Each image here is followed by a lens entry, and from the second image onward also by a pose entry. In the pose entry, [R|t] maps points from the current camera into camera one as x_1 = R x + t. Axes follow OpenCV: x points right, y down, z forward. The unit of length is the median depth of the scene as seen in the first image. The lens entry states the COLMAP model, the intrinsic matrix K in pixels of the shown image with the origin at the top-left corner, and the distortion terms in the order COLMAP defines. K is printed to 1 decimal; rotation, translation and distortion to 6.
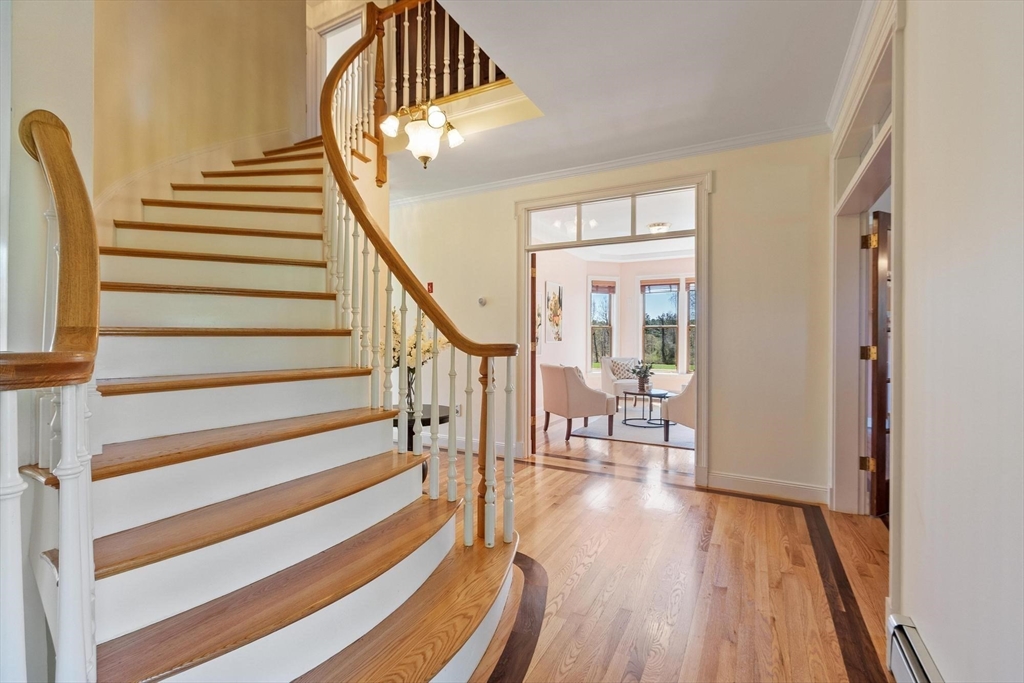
lens RADIAL K [[461.3, 0, 512.8], [0, 461.3, 339.4], [0, 0, 1]] dist [0.003323, -0.002458]
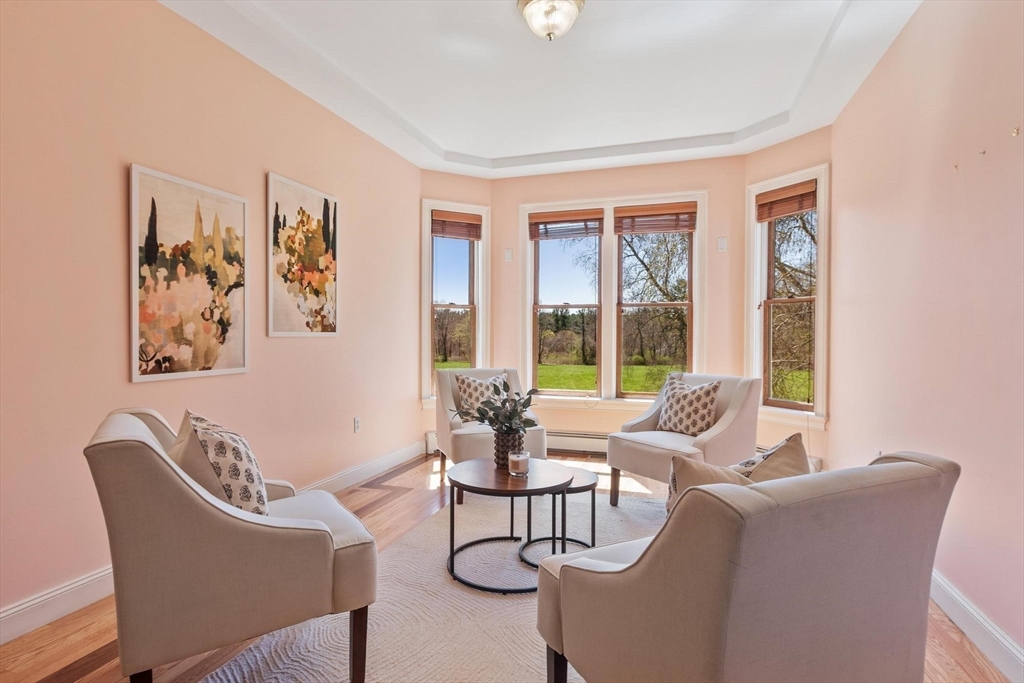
lens RADIAL K [[515.6, 0, 511.2], [0, 515.6, 341.7], [0, 0, 1]] dist [-0.000821, -0.002236]
pose [[0.984659, -0.003030, 0.174464, 0.100398], [0.001227, 0.999945, 0.010440, 0.004050], [-0.174486, -0.010065, 0.984608, 0.282880]]
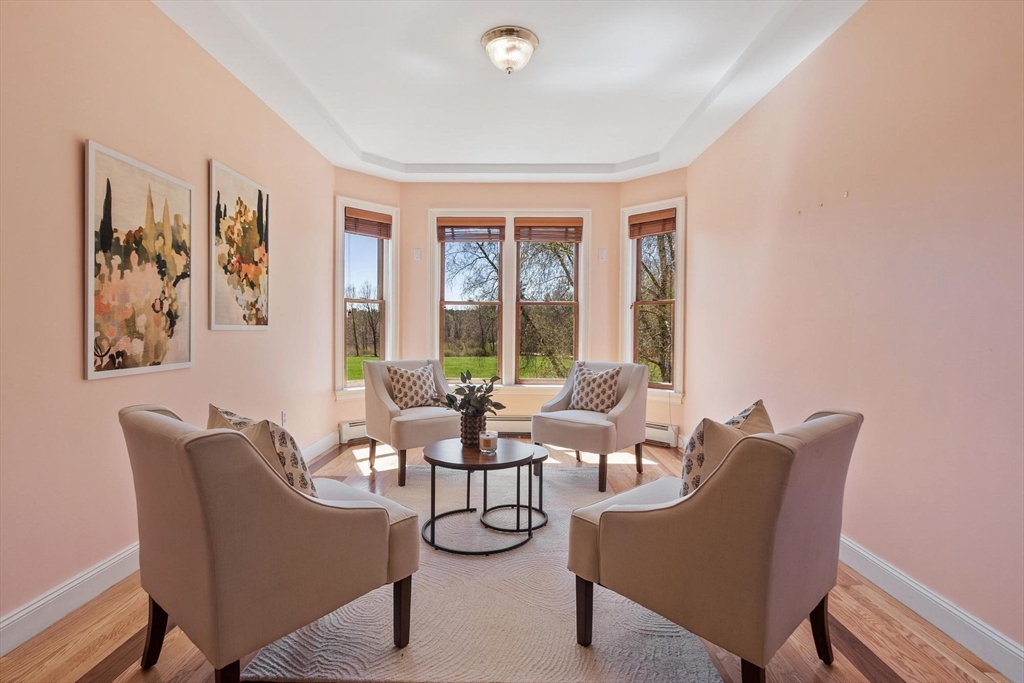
lens RADIAL K [[482.3, 0, 503.7], [0, 482.3, 337.2], [0, 0, 1]] dist [-0.005159, -0.000787]
pose [[0.889313, -0.004846, 0.457272, 0.053517], [-0.002077, 0.999891, 0.014636, 0.003967], [-0.457293, -0.013966, 0.889206, 0.285993]]
